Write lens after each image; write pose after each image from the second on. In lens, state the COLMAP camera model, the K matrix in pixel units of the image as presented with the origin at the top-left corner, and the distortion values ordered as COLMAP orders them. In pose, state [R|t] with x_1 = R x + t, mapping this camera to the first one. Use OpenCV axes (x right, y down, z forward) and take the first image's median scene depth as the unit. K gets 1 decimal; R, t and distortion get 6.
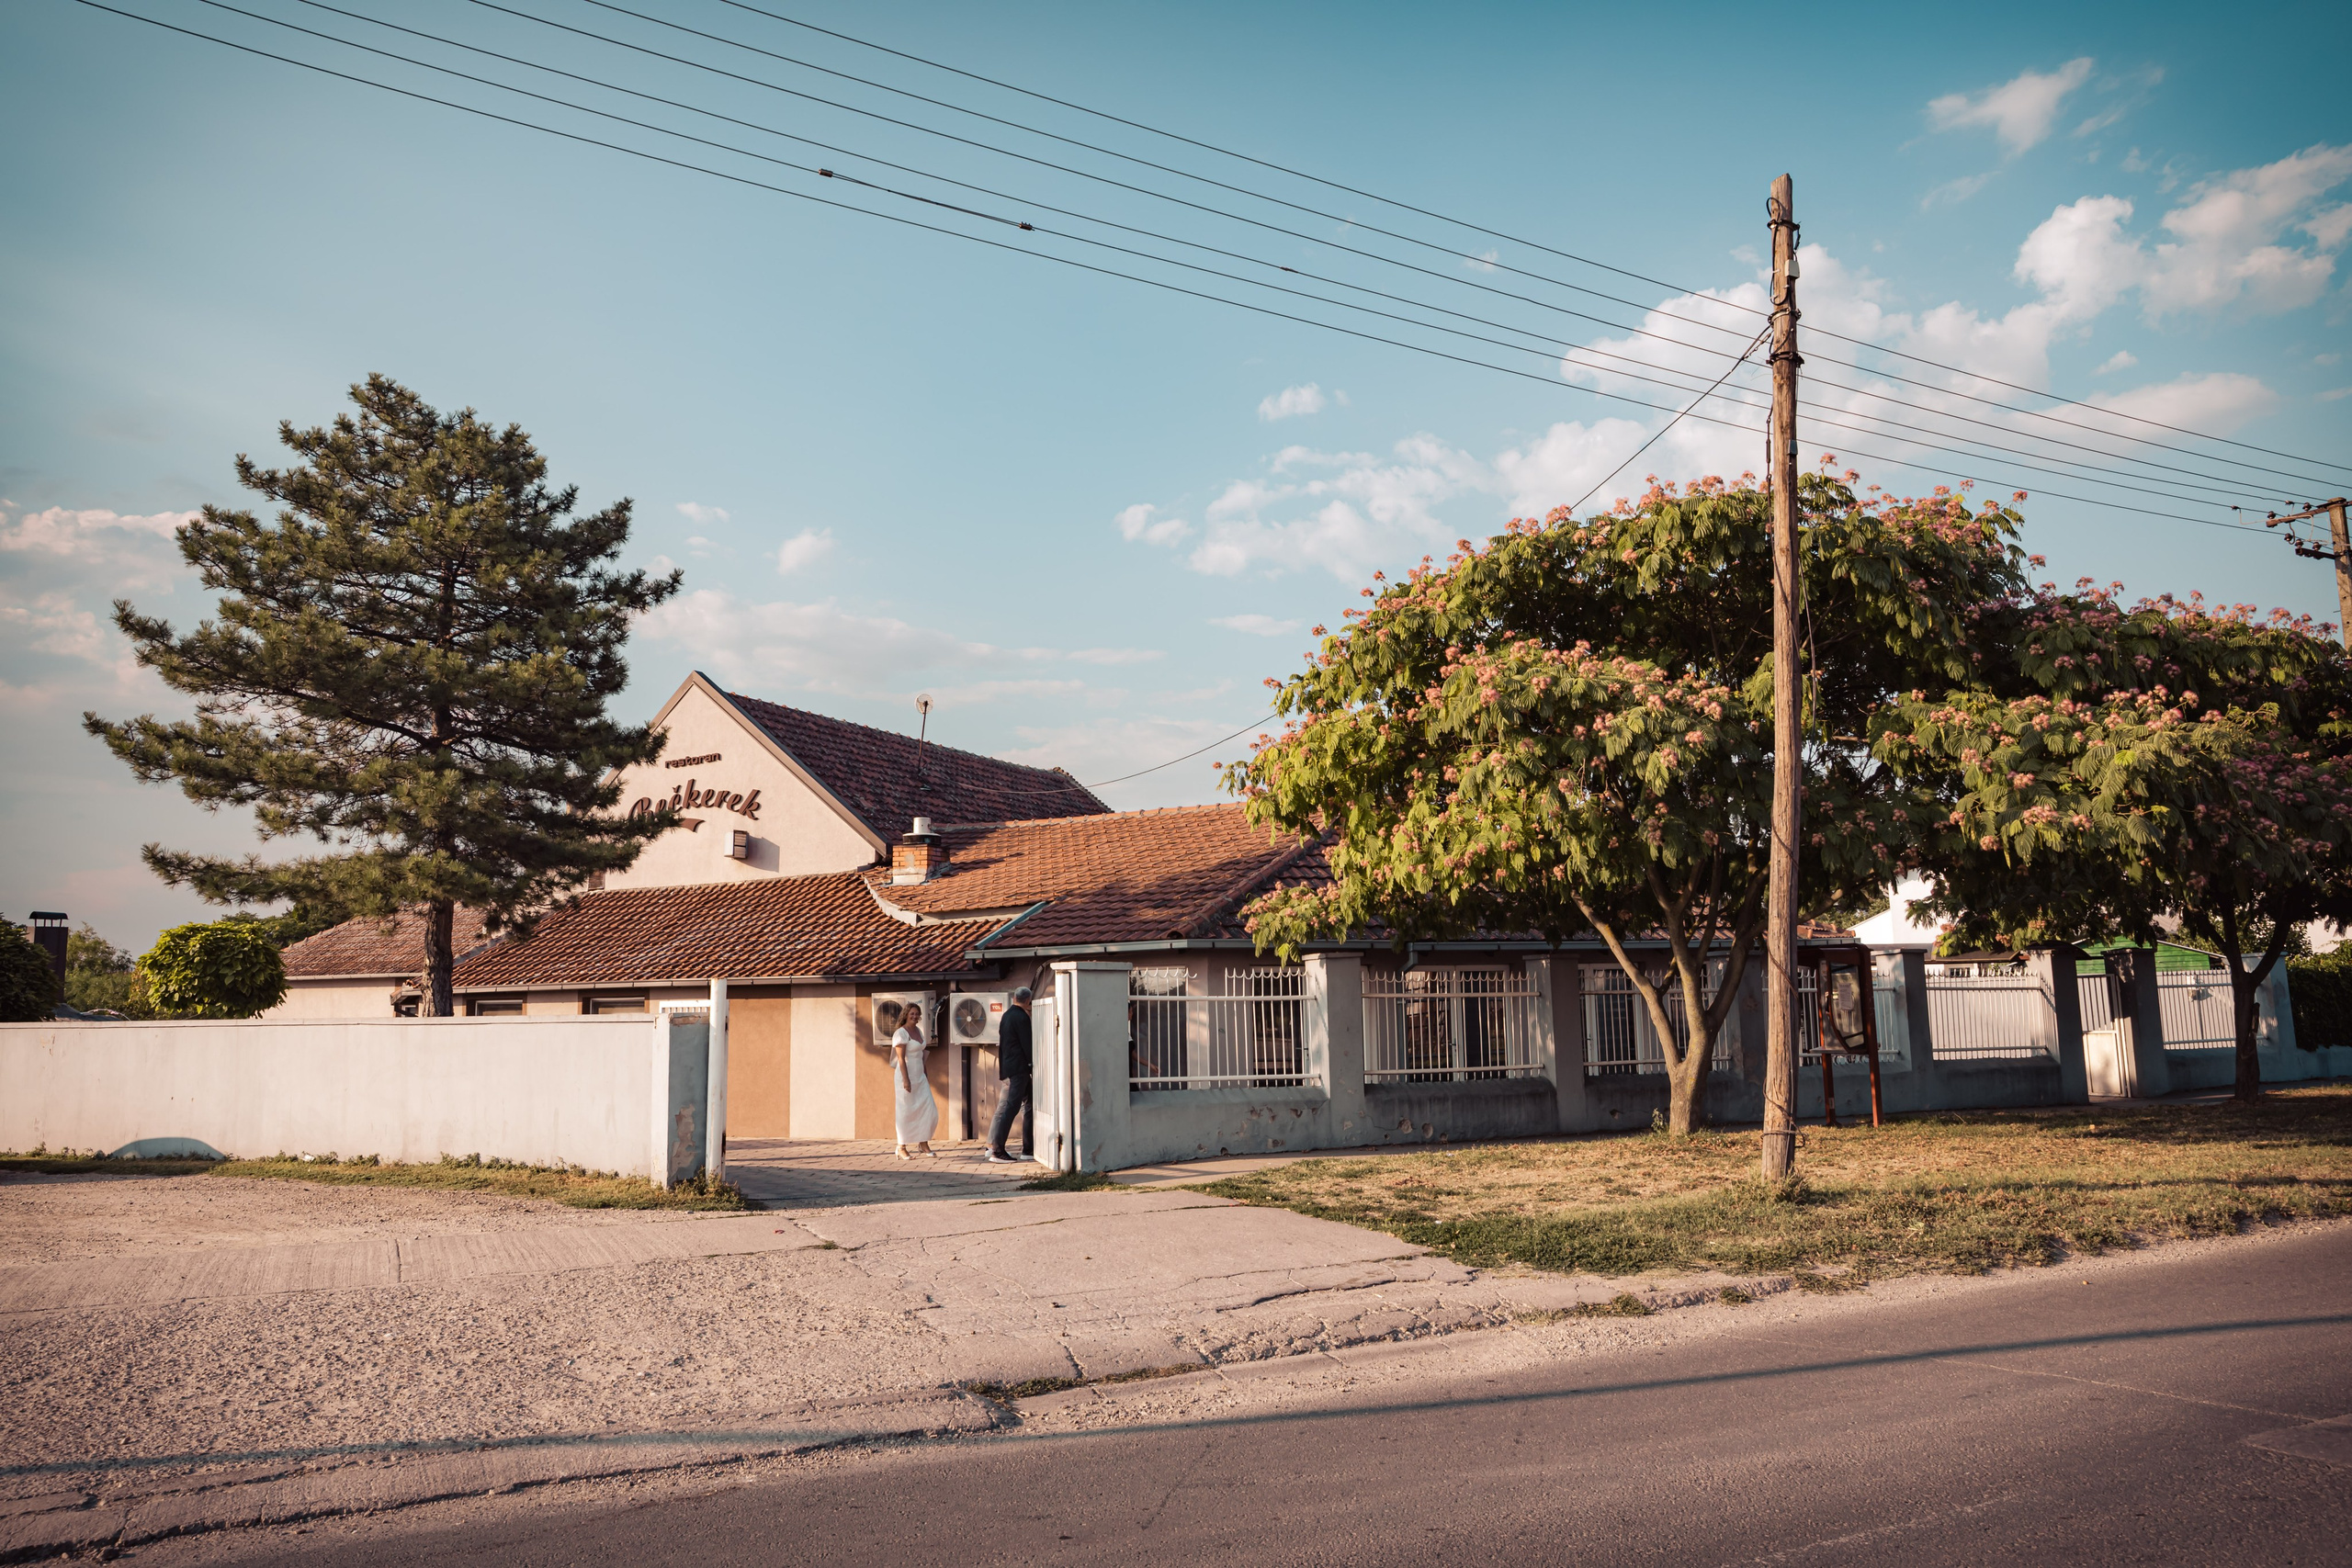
lens RADIAL K [[1660.6, 0, 1176.0], [0, 1660.6, 784.0], [0, 0, 1]] dist [-0.001539, 0.000716]
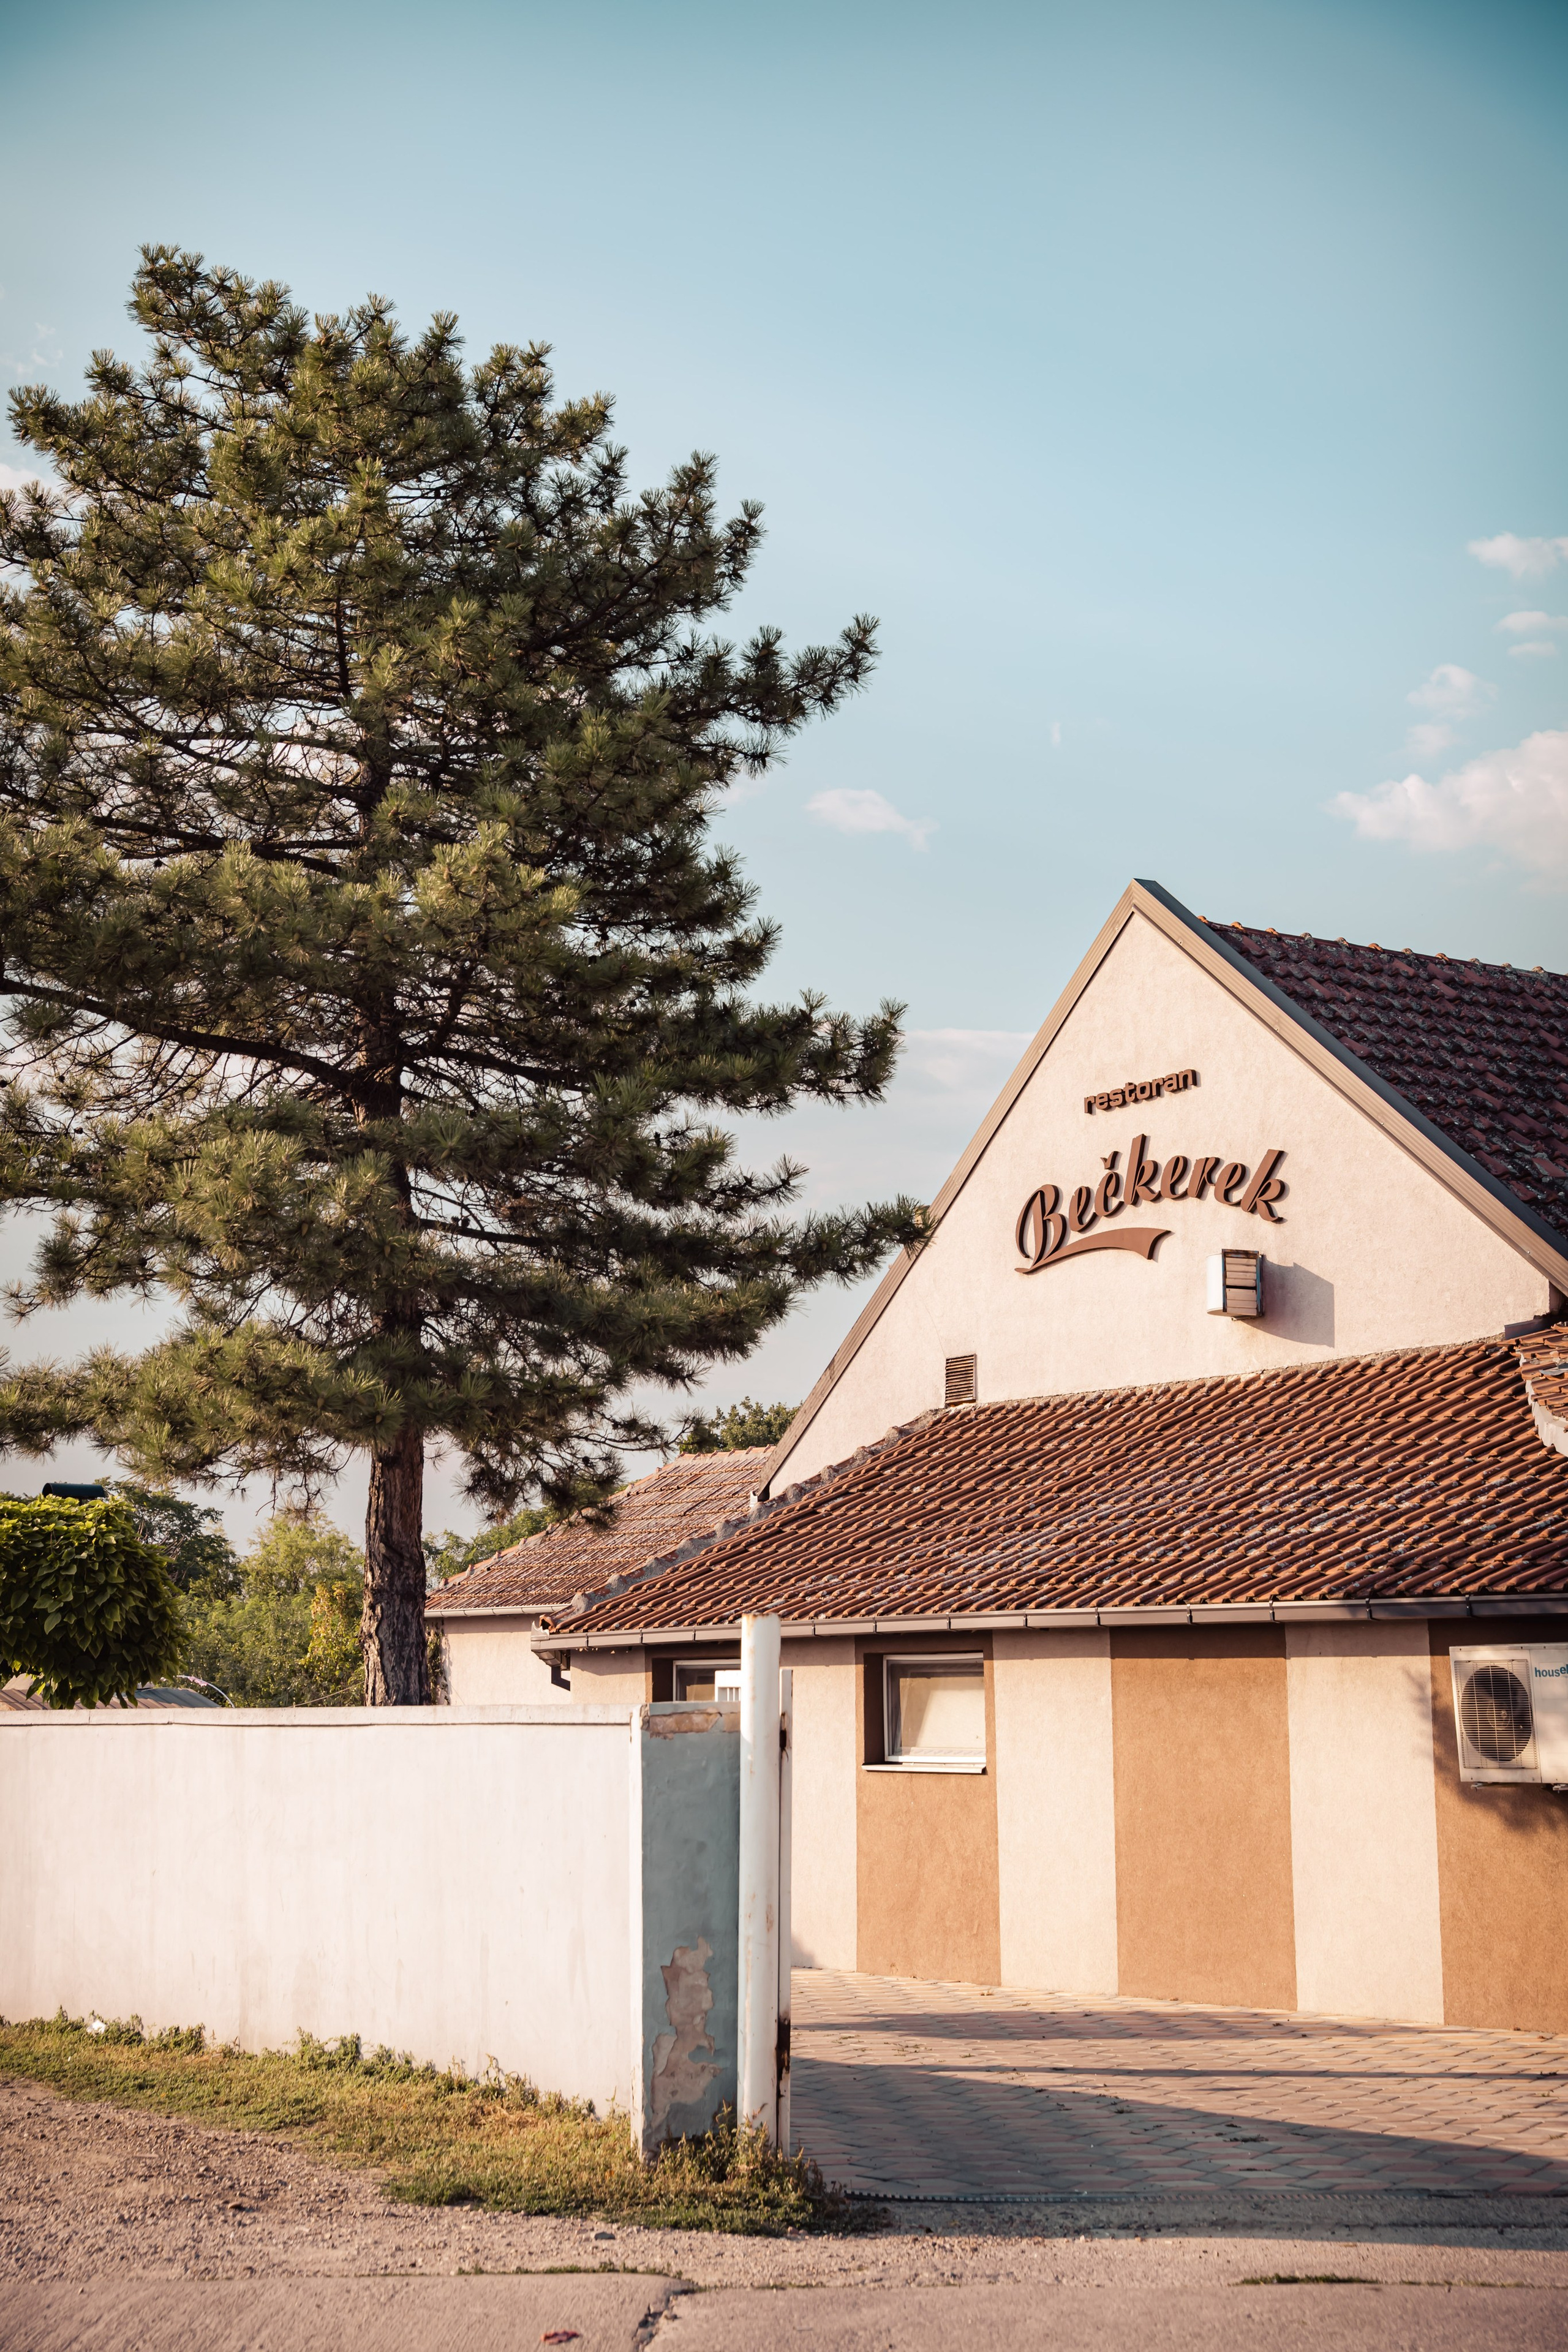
lens RADIAL K [[3766.6, 0, 784.0], [0, 3766.6, 1176.0], [0, 0, 1]] dist [0.177554, -0.039025]
pose [[0.885457, -0.059263, -0.460927, 0.095994], [0.061948, 0.998036, -0.009317, 0.014680], [0.460574, -0.020303, 0.887389, 0.141482]]
